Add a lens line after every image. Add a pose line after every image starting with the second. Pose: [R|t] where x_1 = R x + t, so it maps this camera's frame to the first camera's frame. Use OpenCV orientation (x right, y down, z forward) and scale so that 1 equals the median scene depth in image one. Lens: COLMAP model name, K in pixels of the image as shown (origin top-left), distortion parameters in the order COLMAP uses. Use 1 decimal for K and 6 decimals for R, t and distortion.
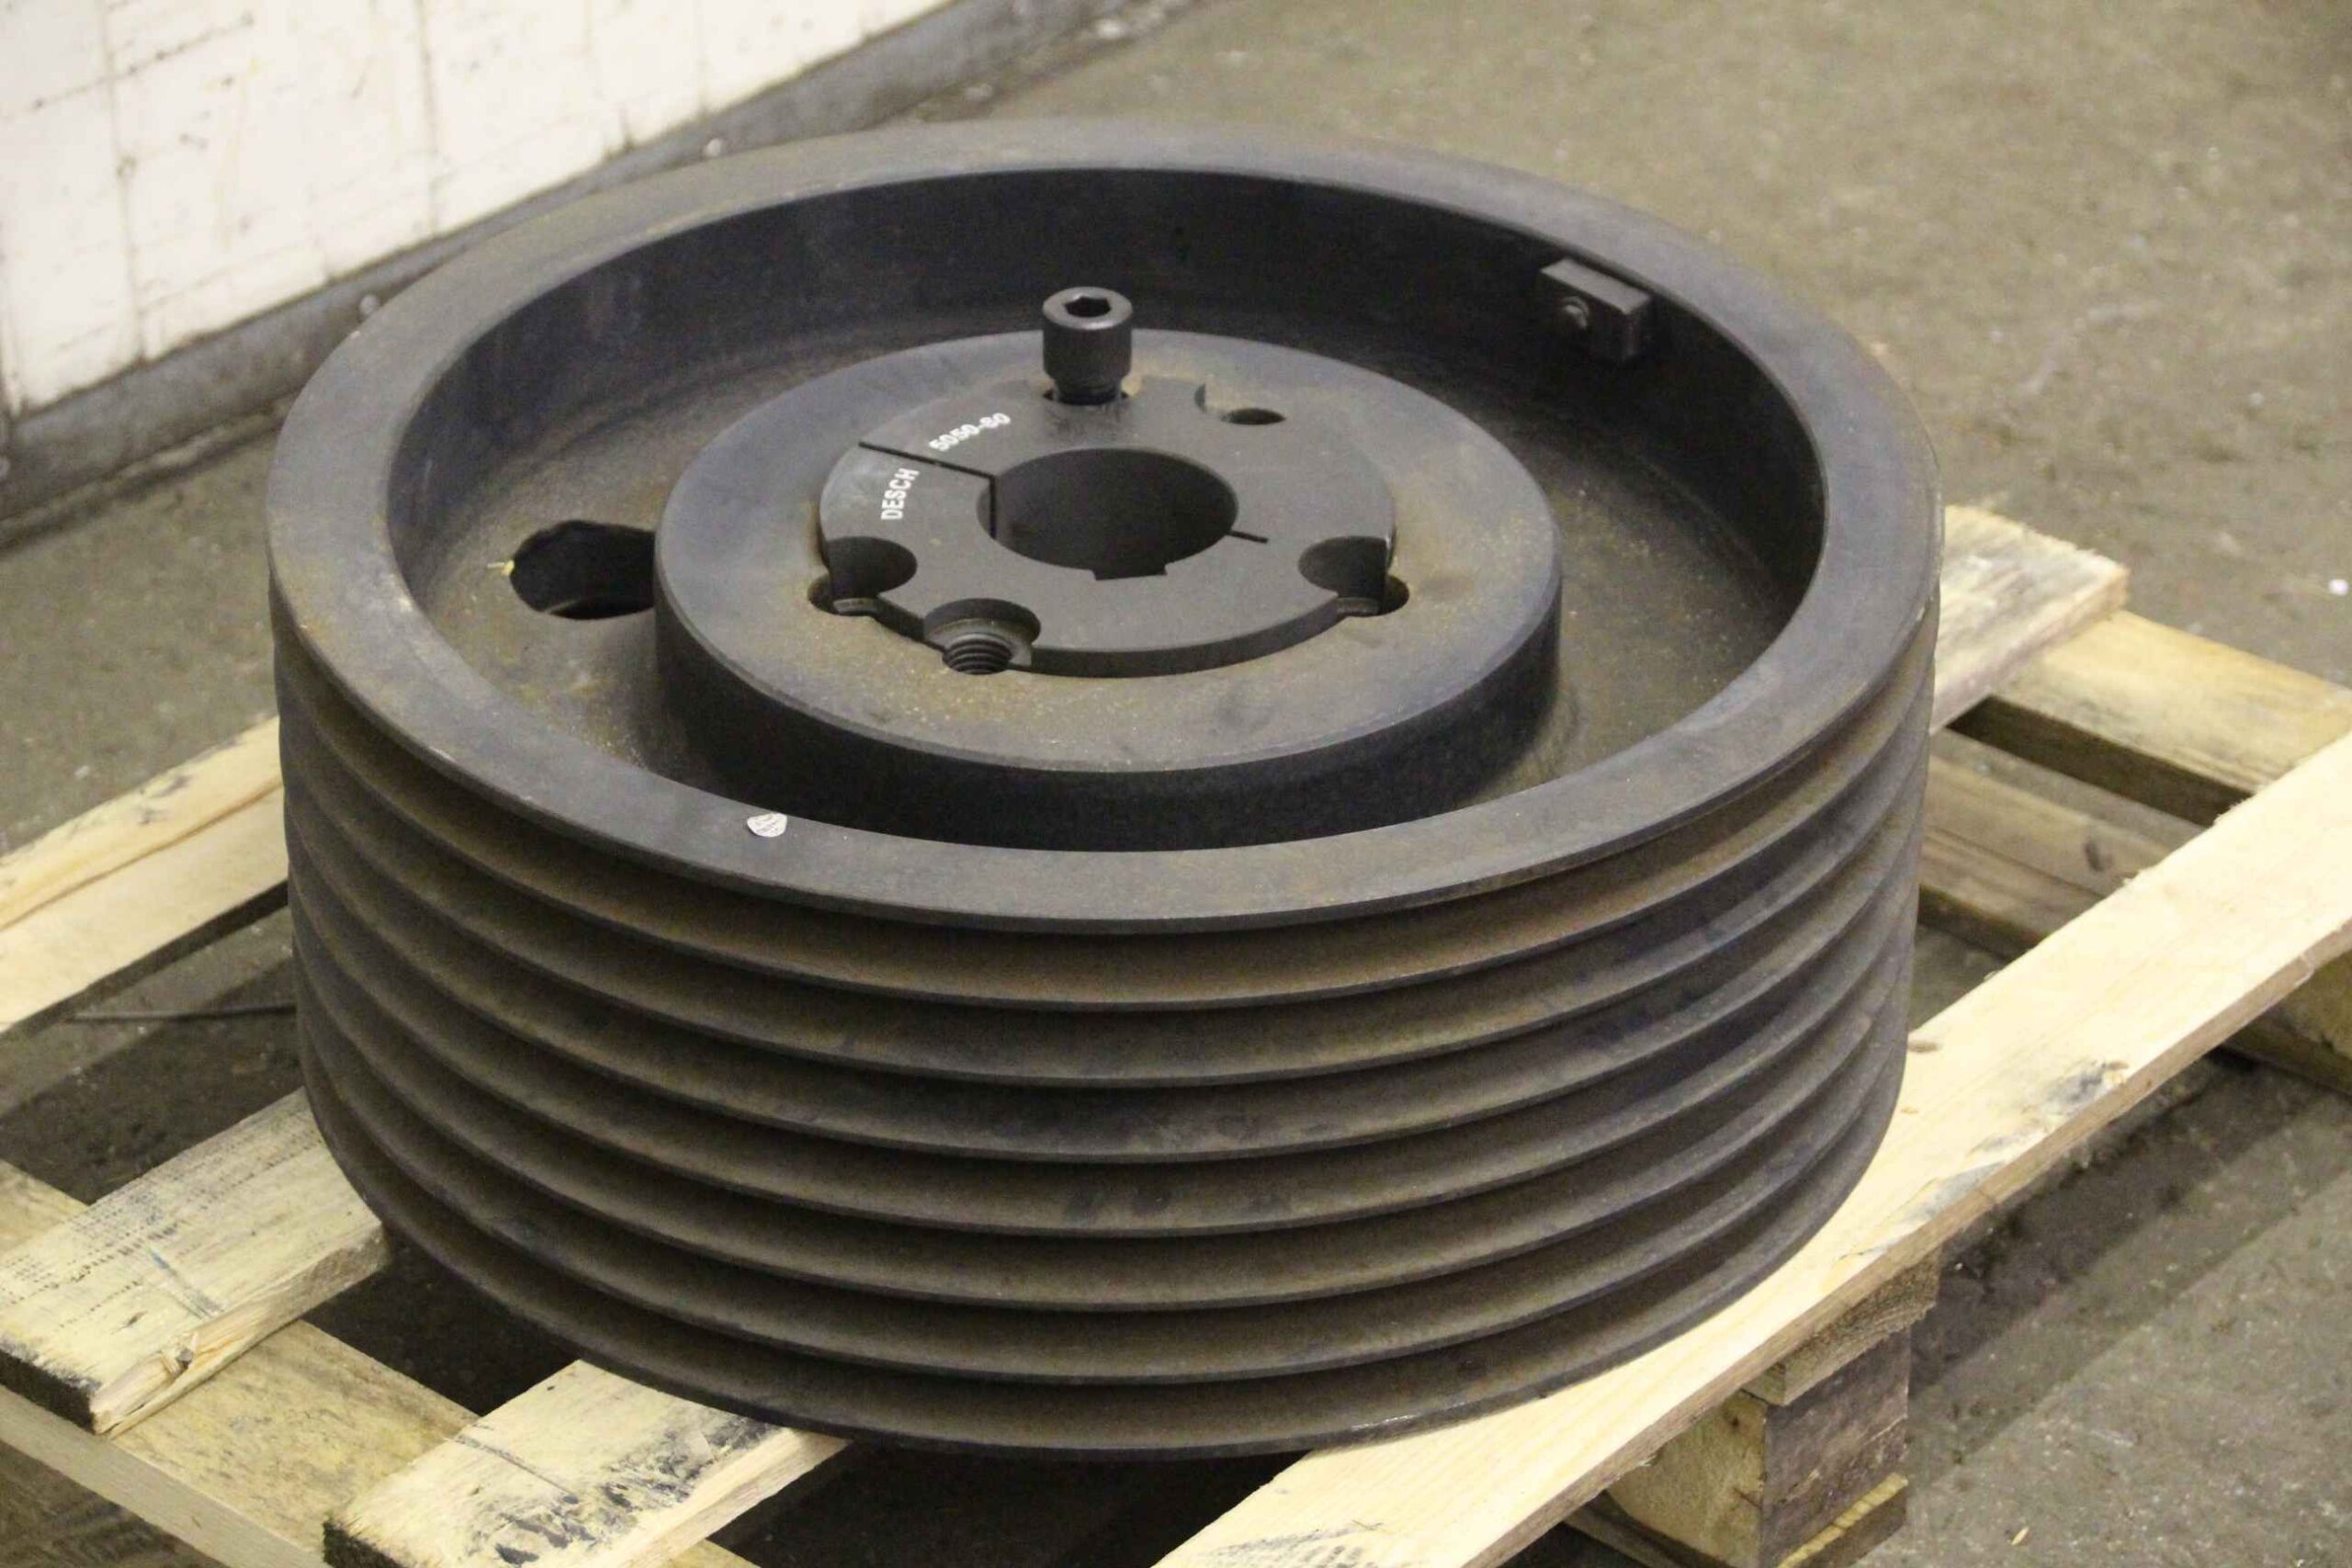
lens RADIAL K [[7043.8, 0, 1169.7], [0, 7043.8, 775.6], [0, 0, 1]] dist [0.995906, 0.000000]
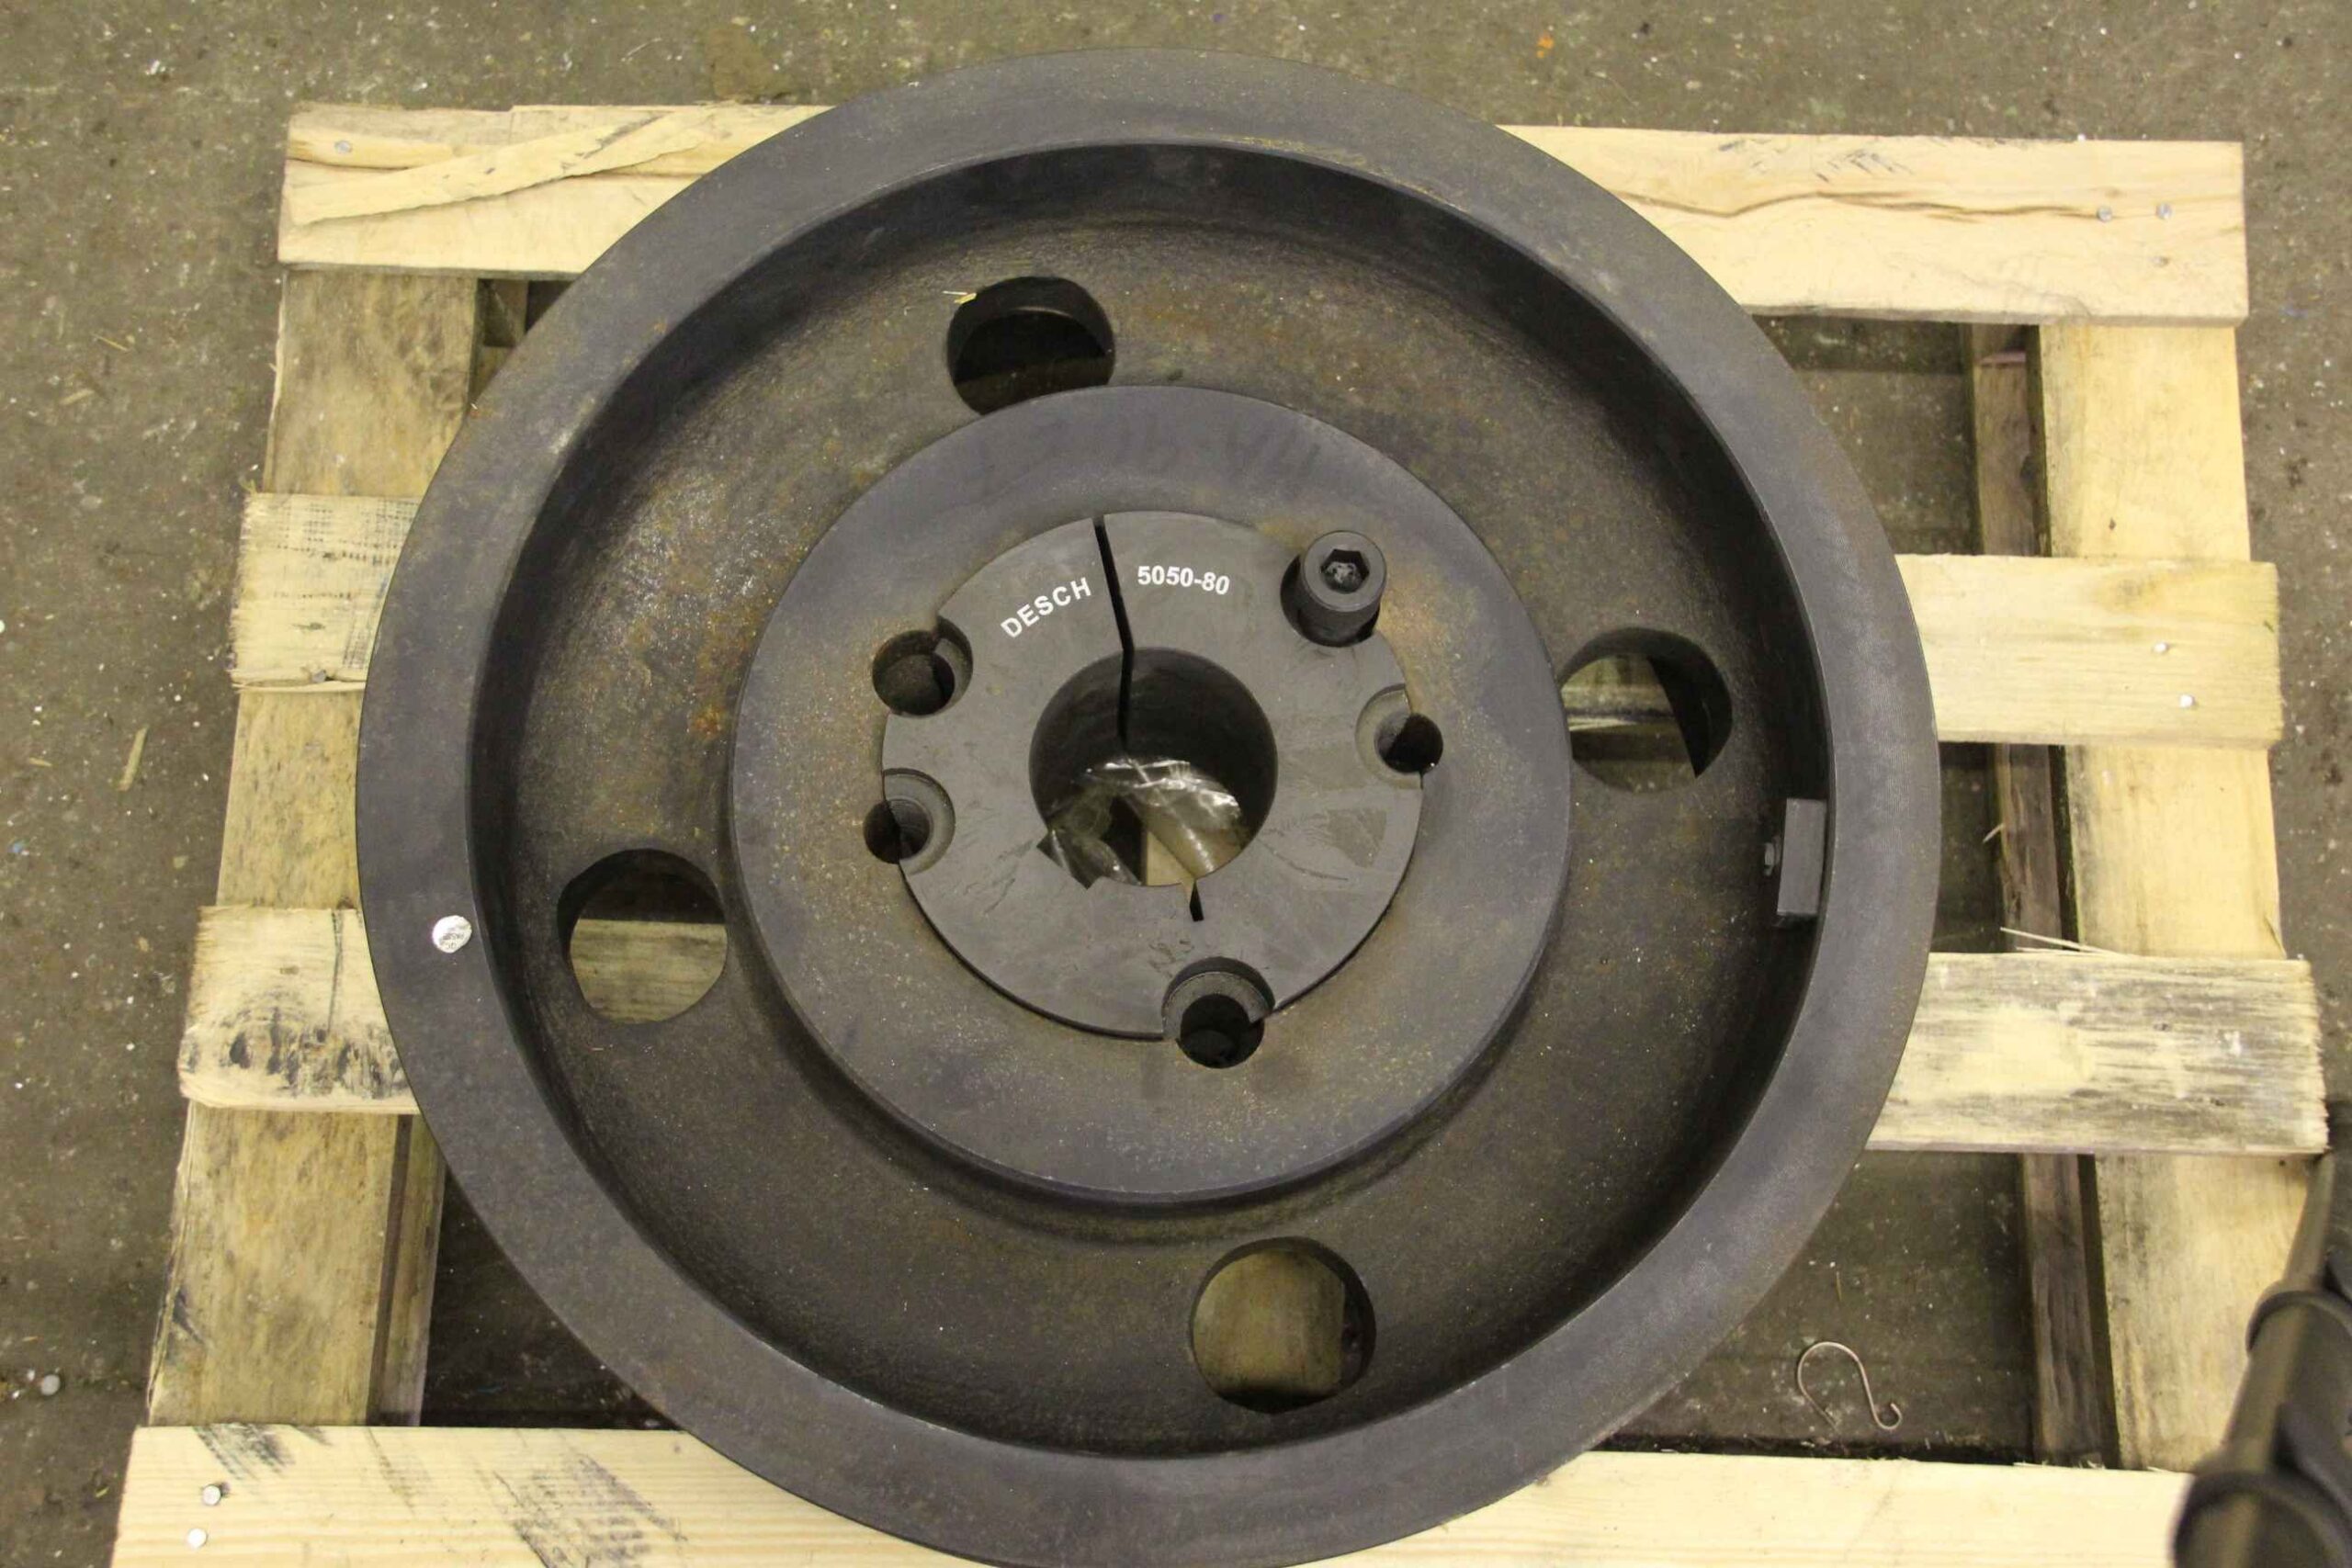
lens RADIAL K [[2975.0, 0, 1173.6], [0, 2975.0, 762.5], [0, 0, 1]] dist [0.122064, 0.000000]
pose [[0.636514, 0.745996, -0.195807, 0.078419], [-0.416329, 0.546046, 0.726983, -0.356607], [0.649246, -0.381215, 0.658145, 0.693667]]
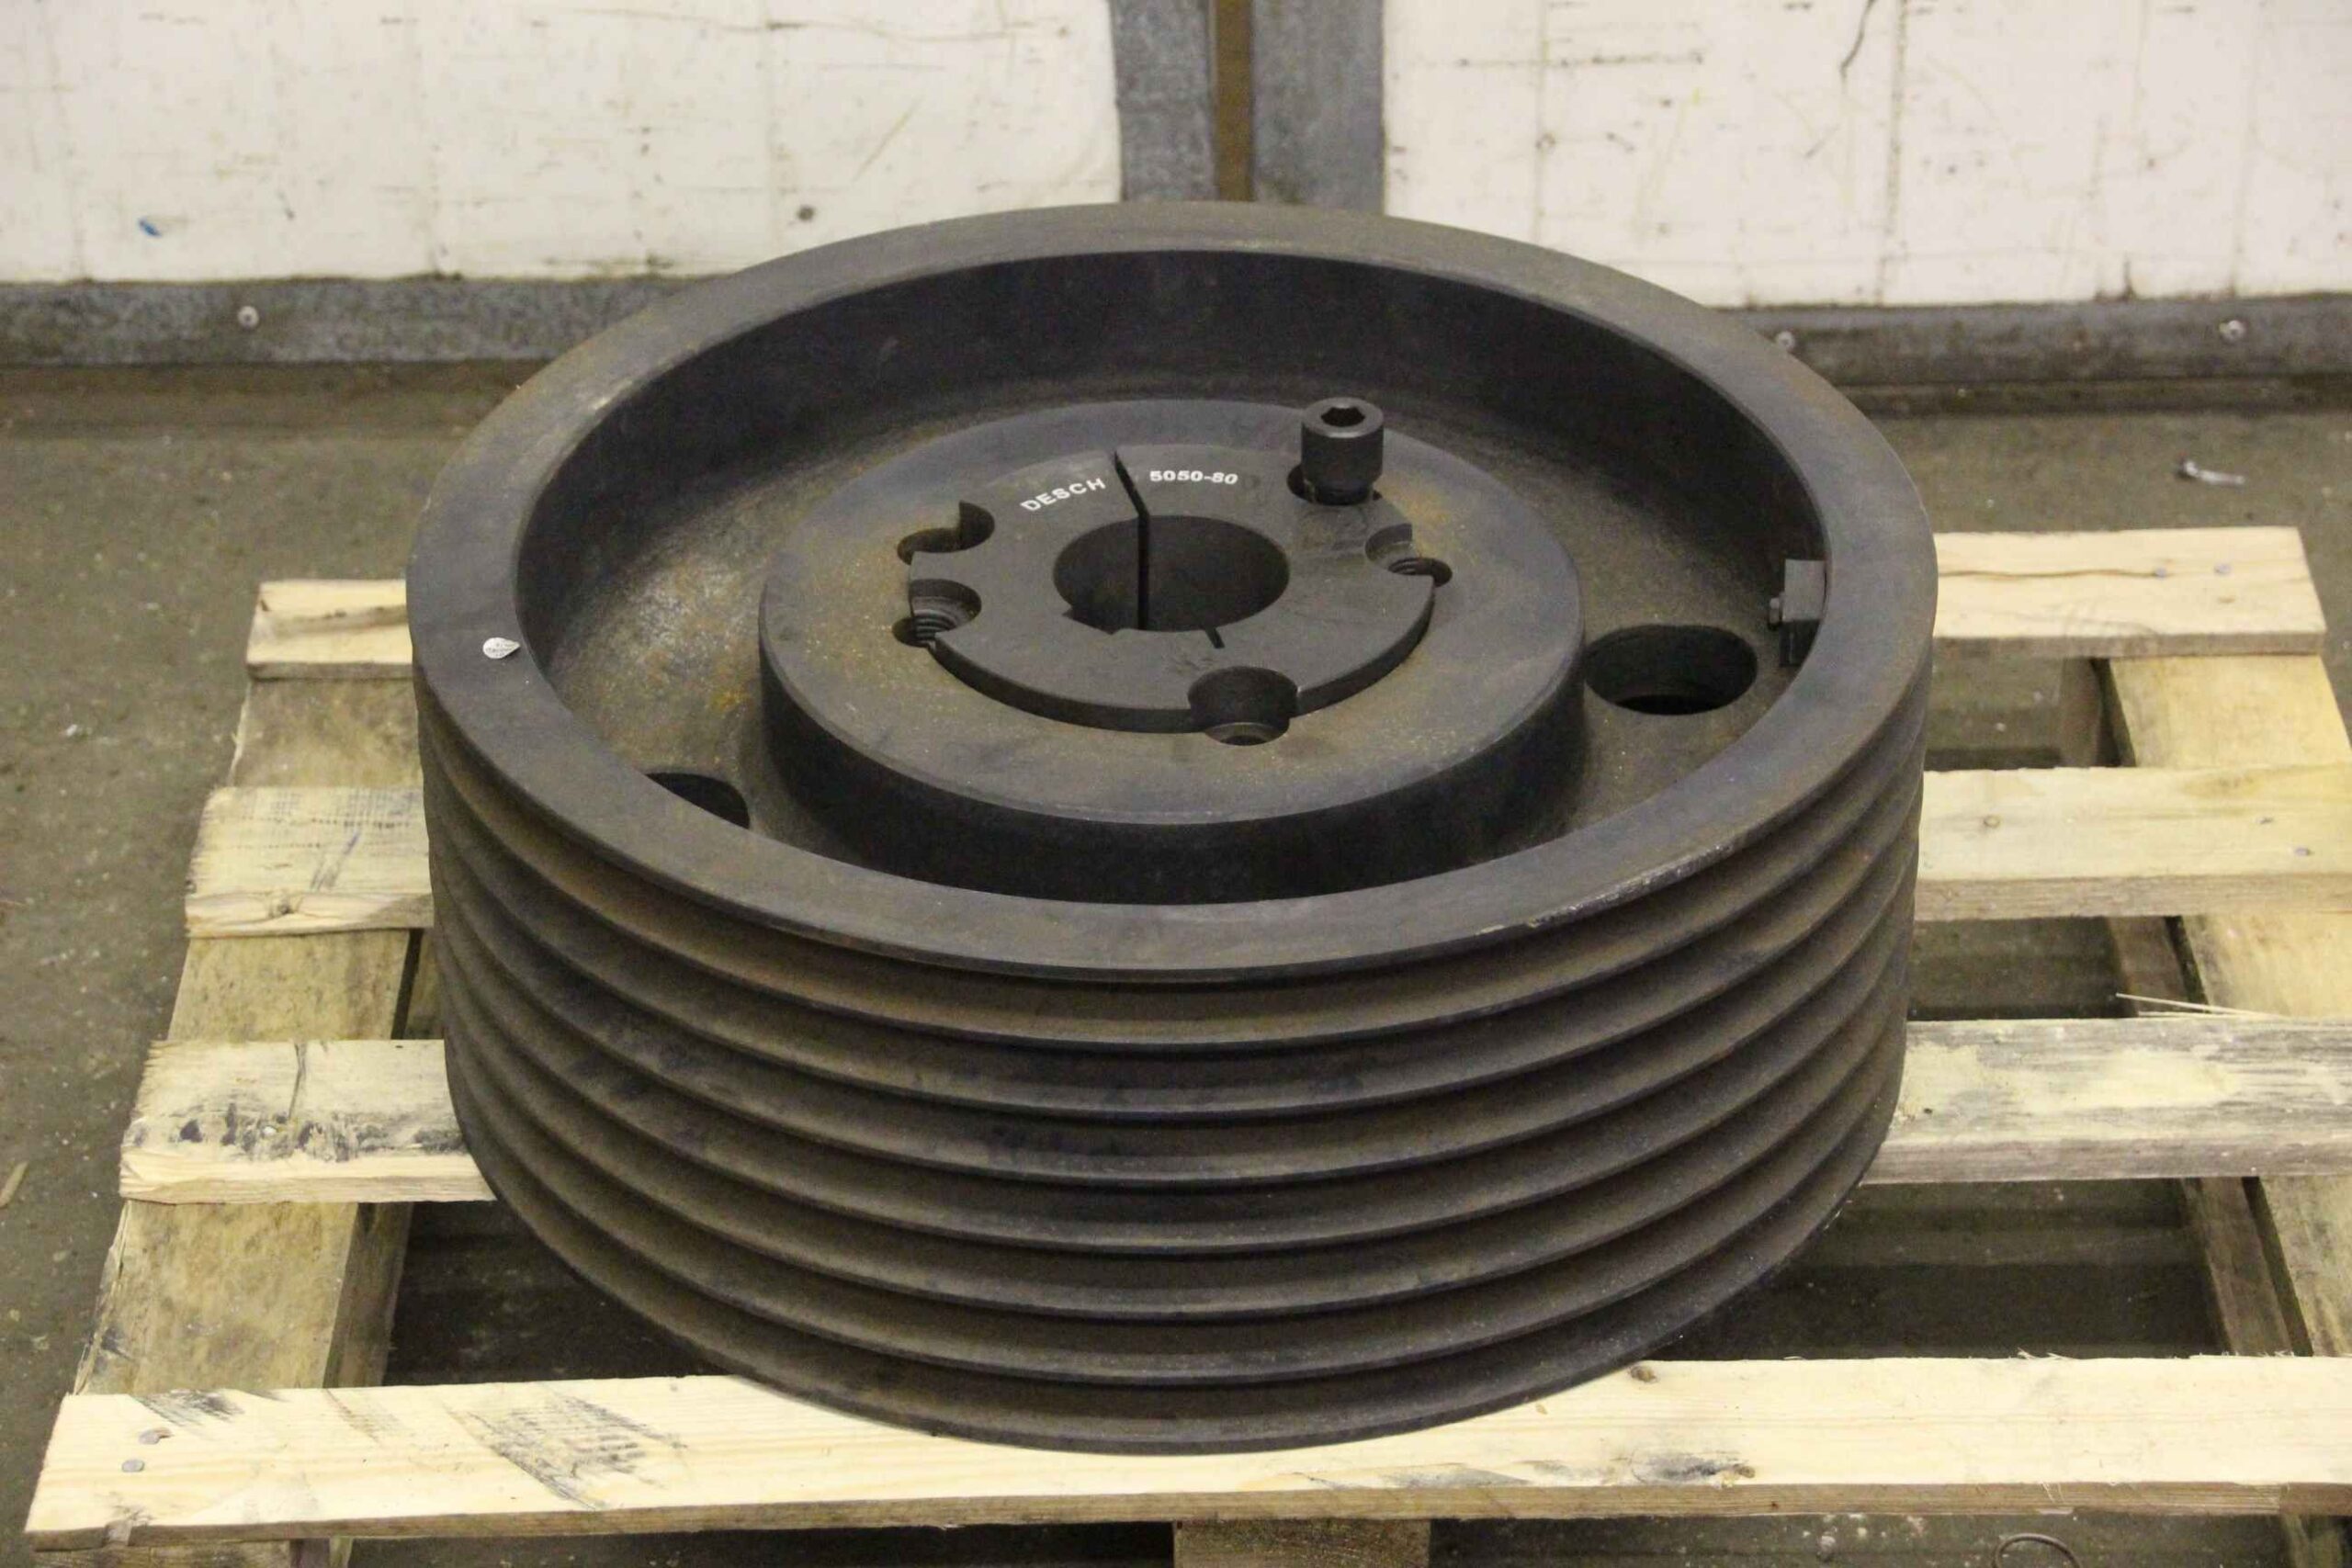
lens RADIAL K [[6162.2, 0, 1178.8], [0, 6162.2, 794.0], [0, 0, 1]] dist [0.727976, 0.000000]
pose [[0.661722, 0.389118, -0.640867, 0.606596], [-0.374055, 0.912137, 0.167599, -0.164000], [0.649774, 0.128815, 0.749133, 0.281510]]
